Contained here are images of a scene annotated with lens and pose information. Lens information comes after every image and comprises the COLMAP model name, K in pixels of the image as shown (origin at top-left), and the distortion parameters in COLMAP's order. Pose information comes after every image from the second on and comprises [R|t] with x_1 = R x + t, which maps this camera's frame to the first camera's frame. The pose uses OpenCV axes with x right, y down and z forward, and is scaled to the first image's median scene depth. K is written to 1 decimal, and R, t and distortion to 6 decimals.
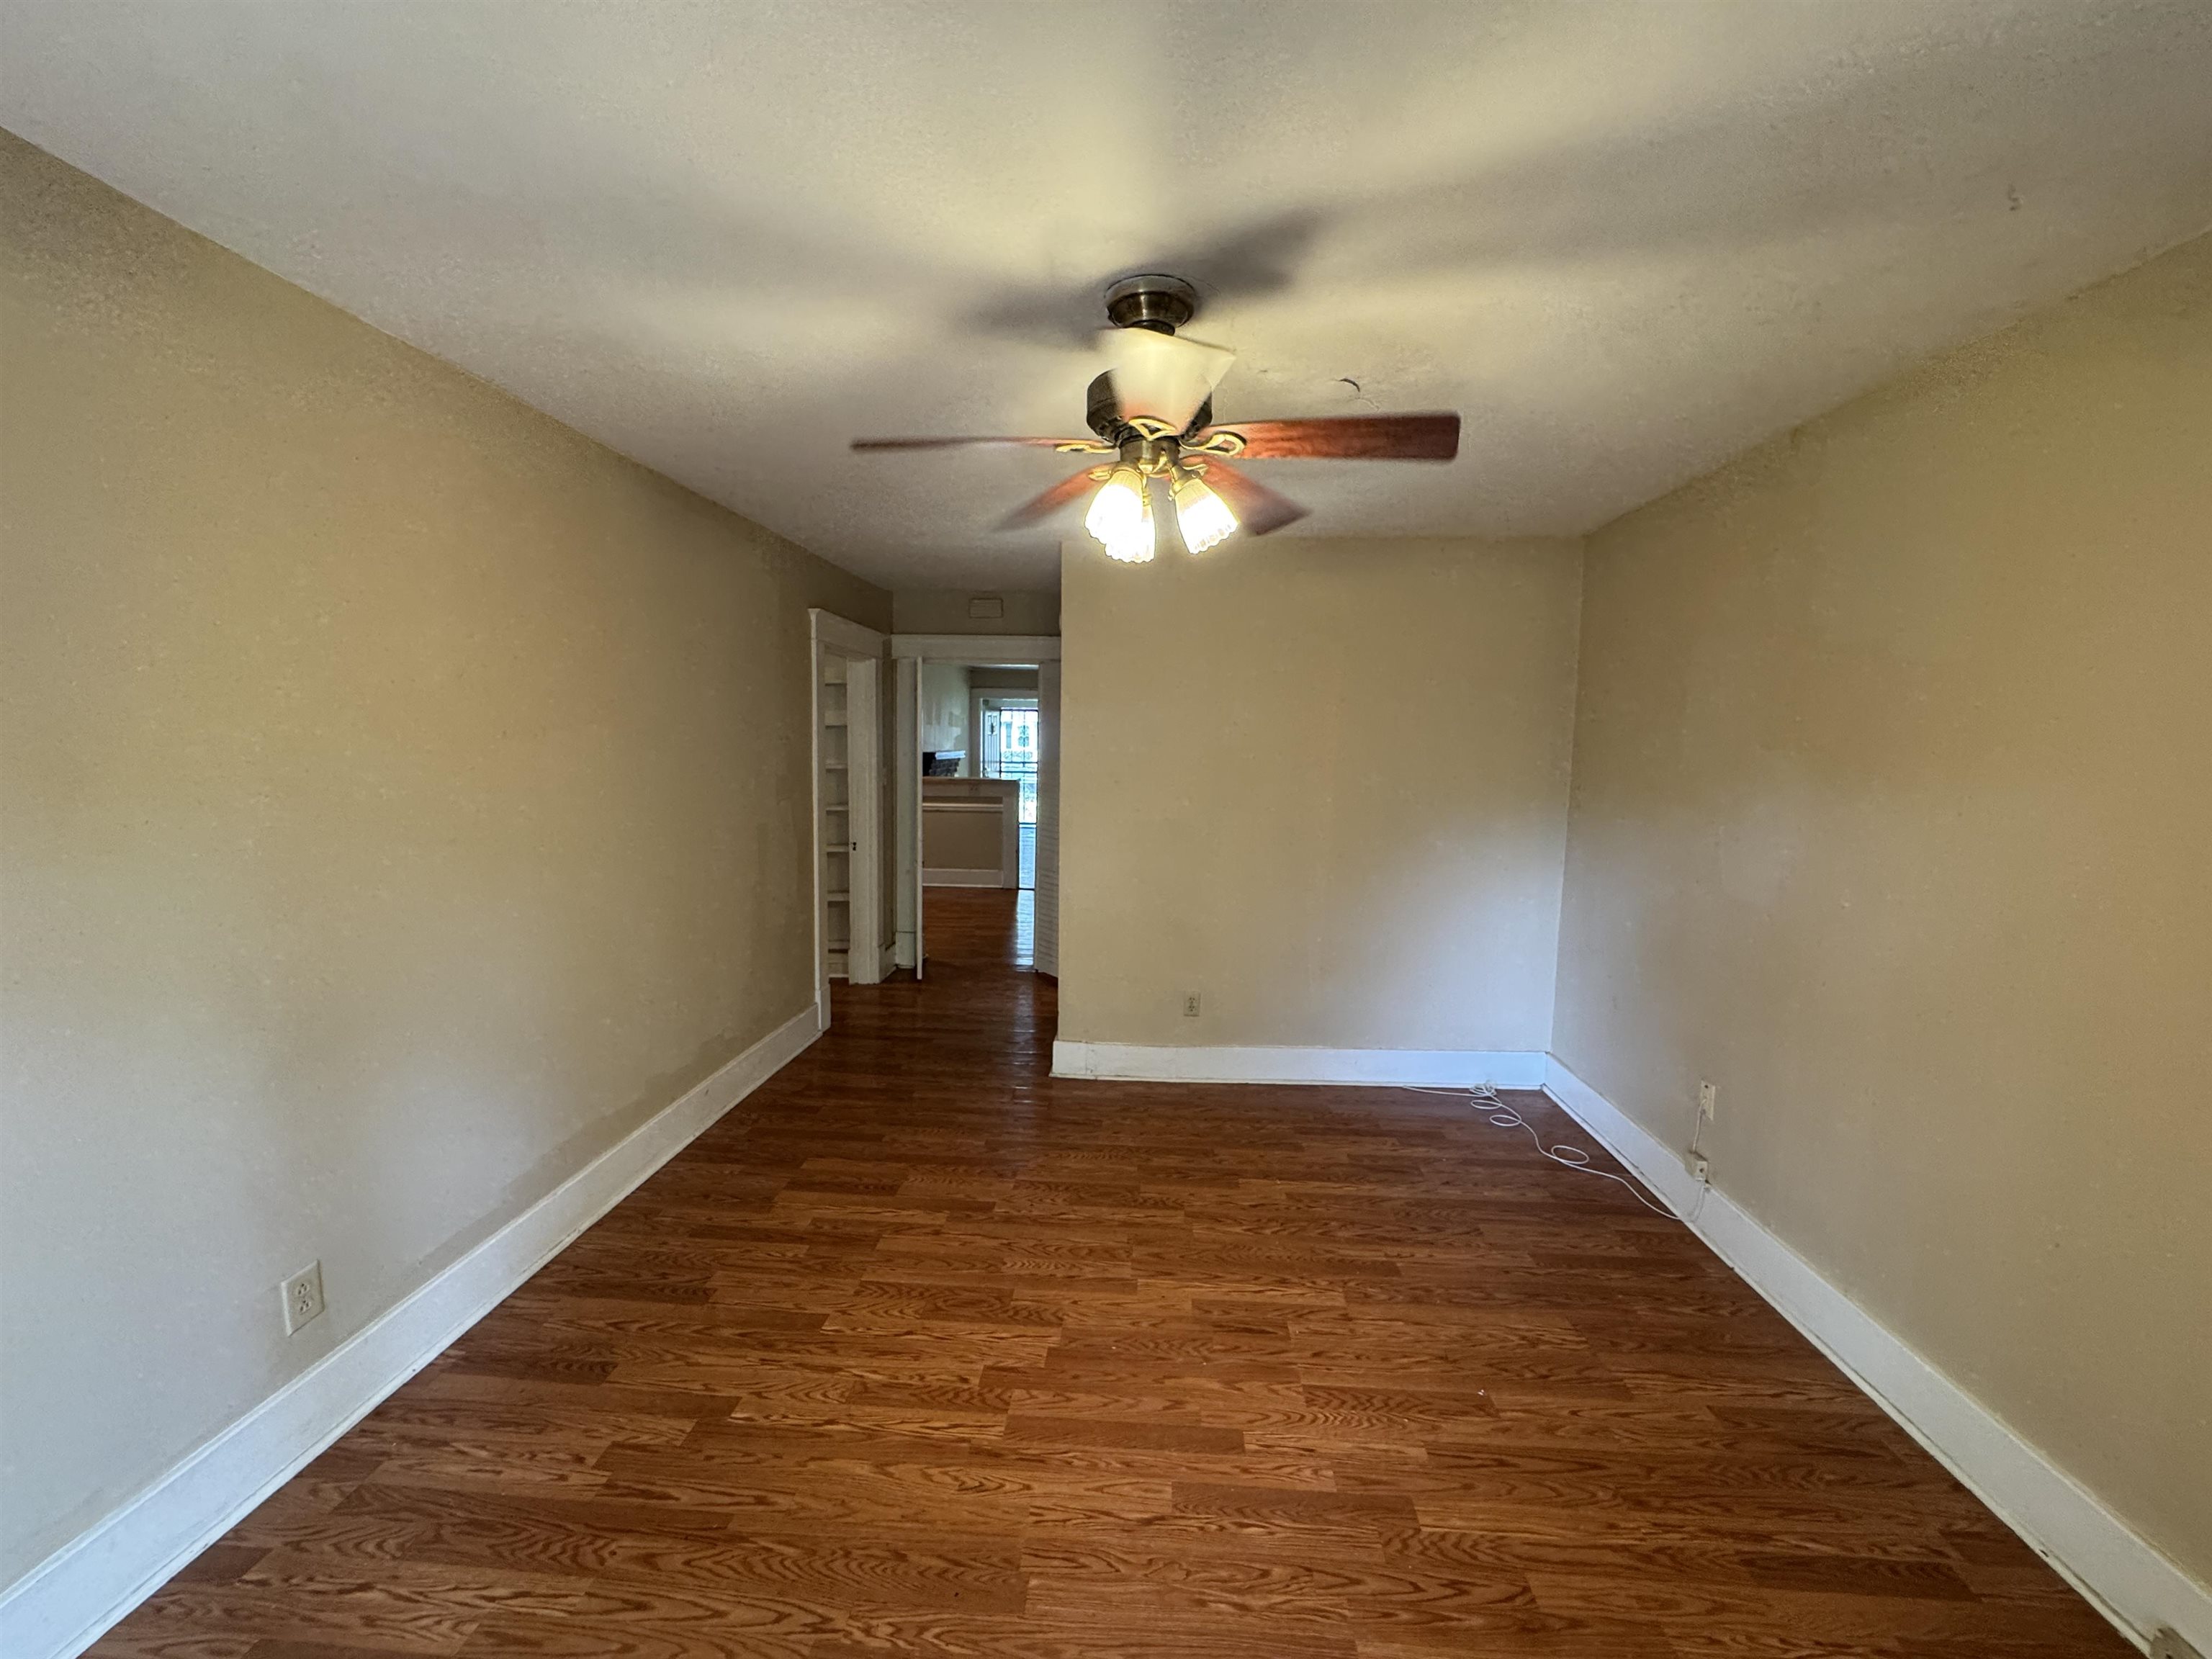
lens RADIAL K [[878.9, 0, 1106.0], [0, 878.9, 832.7], [0, 0, 1]] dist [-0.006065, -0.000107]
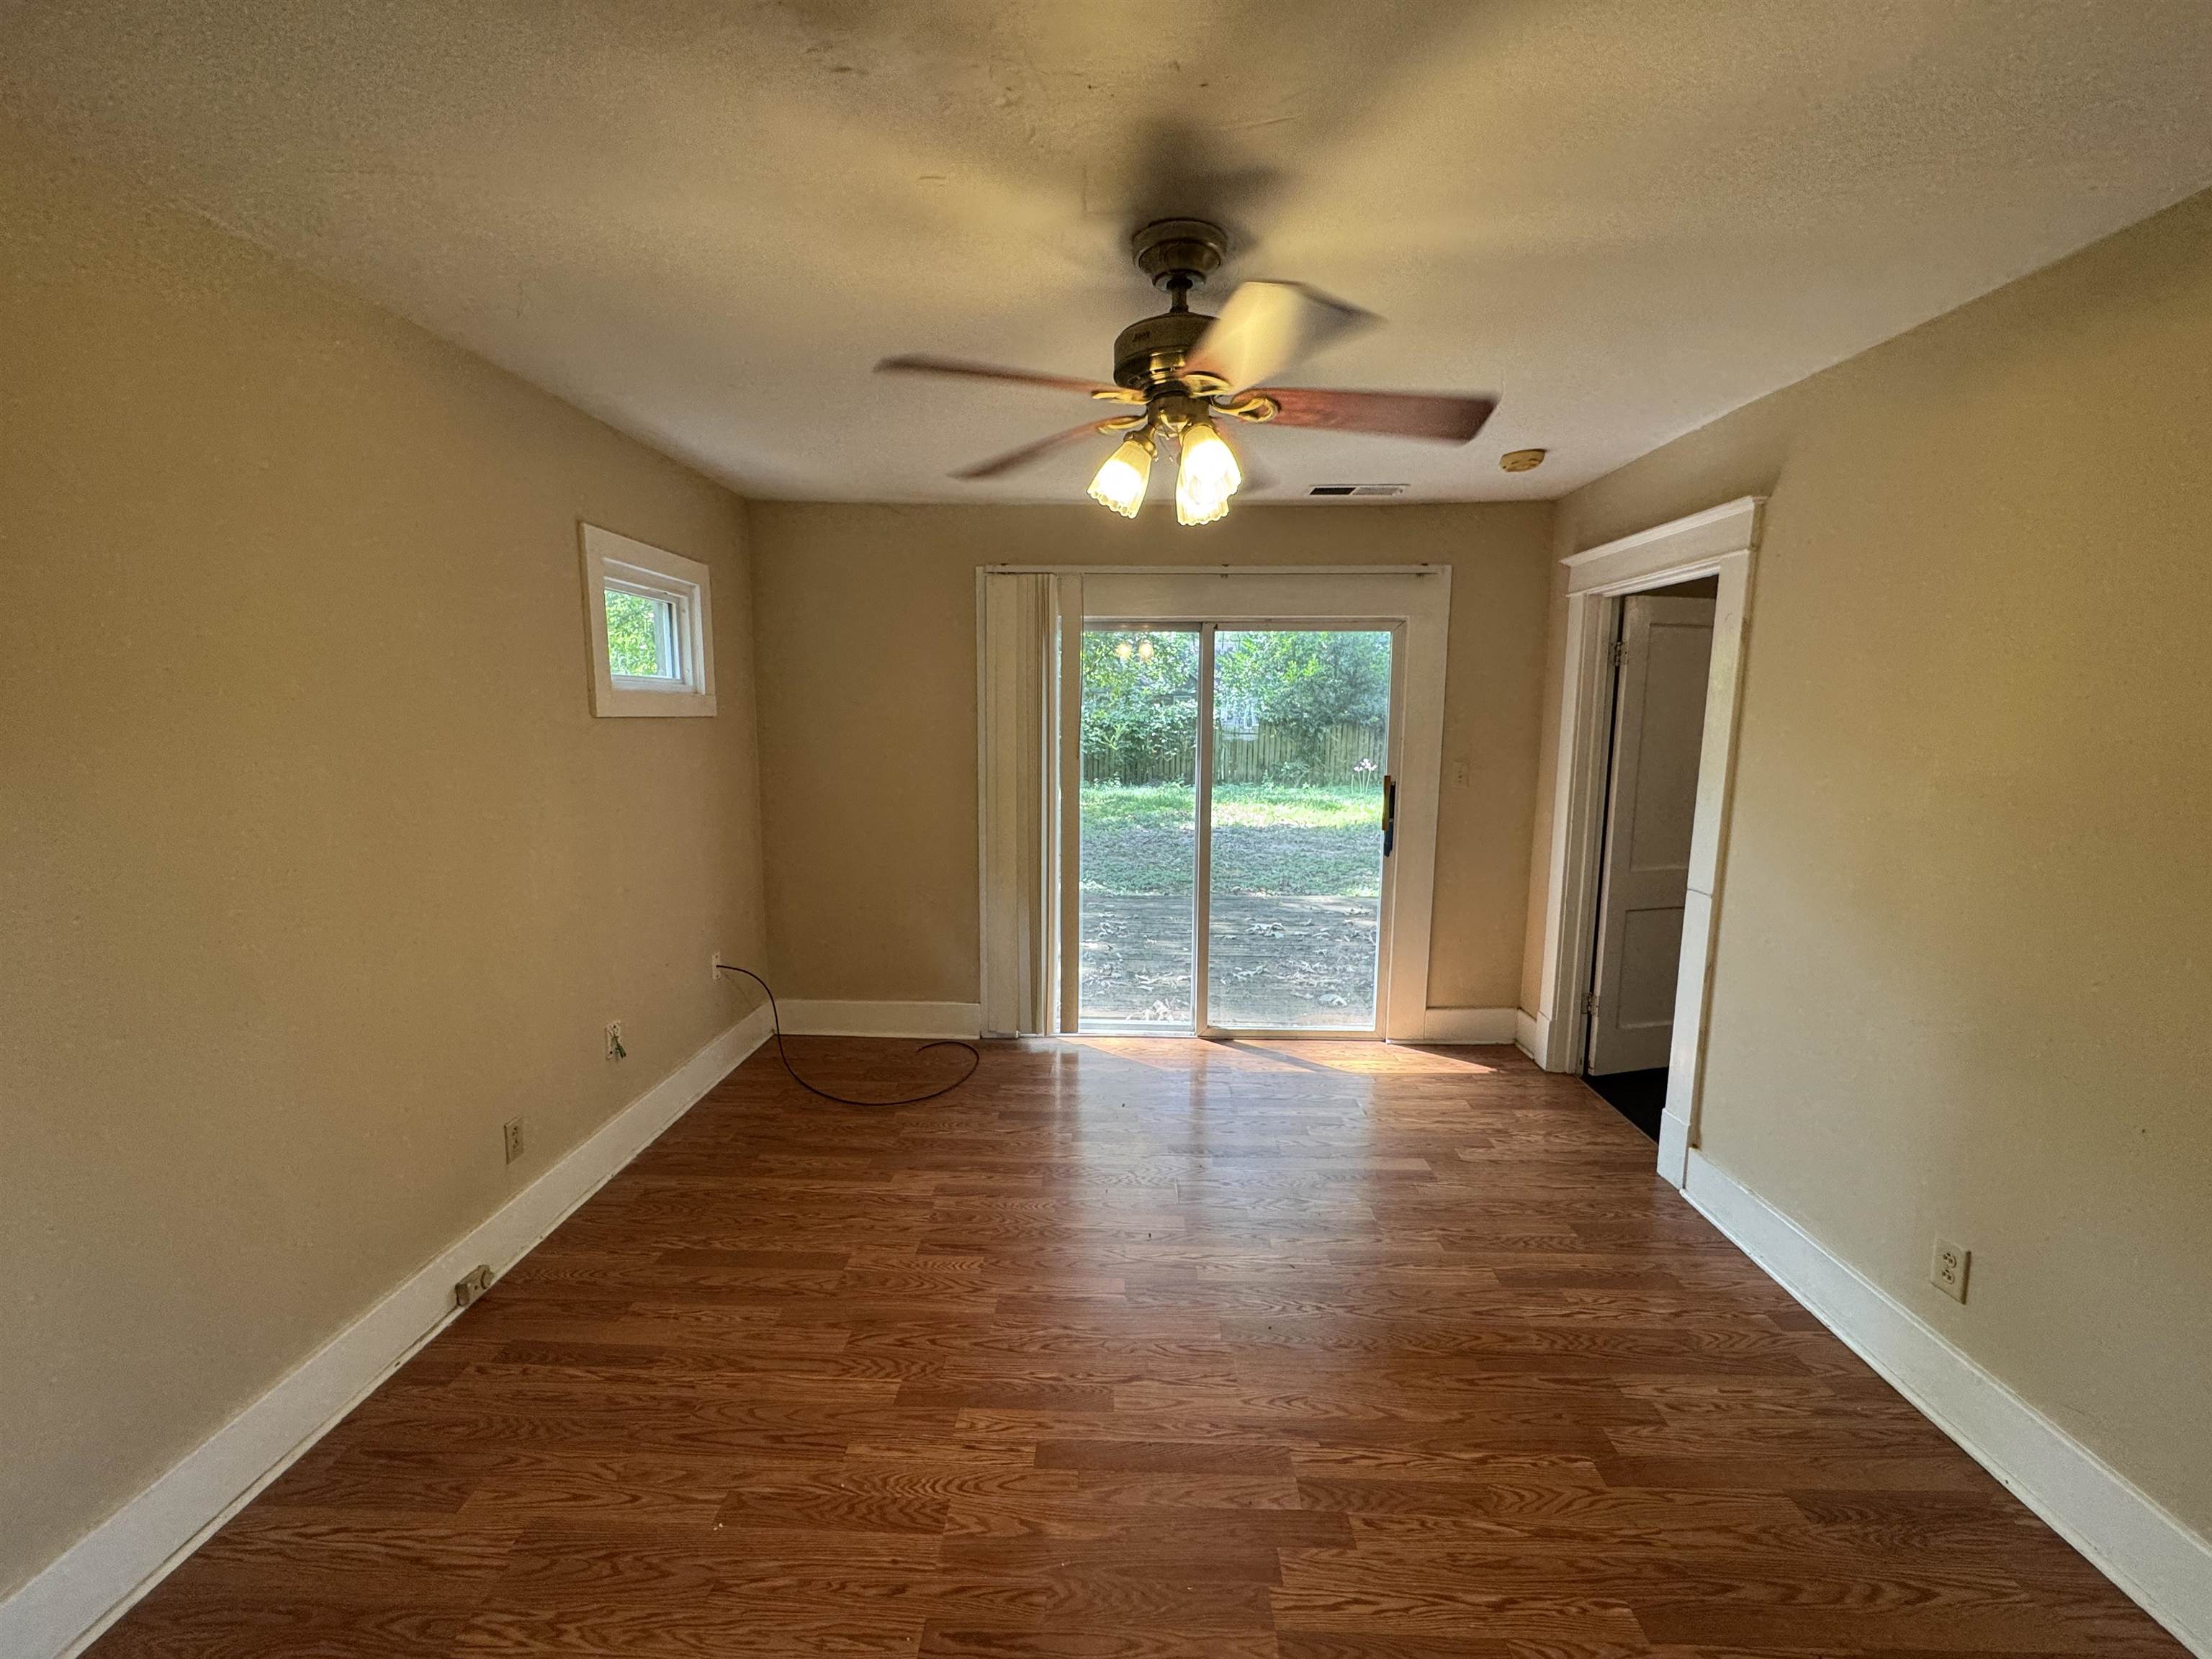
lens RADIAL K [[878.9, 0, 1105.9], [0, 878.9, 817.8], [0, 0, 1]] dist [-0.006065, -0.000107]
pose [[-0.999004, -0.018664, -0.040536, 0.136346], [-0.027236, 0.974545, 0.222530, -0.190506], [0.035351, 0.223412, -0.974083, 1.816189]]
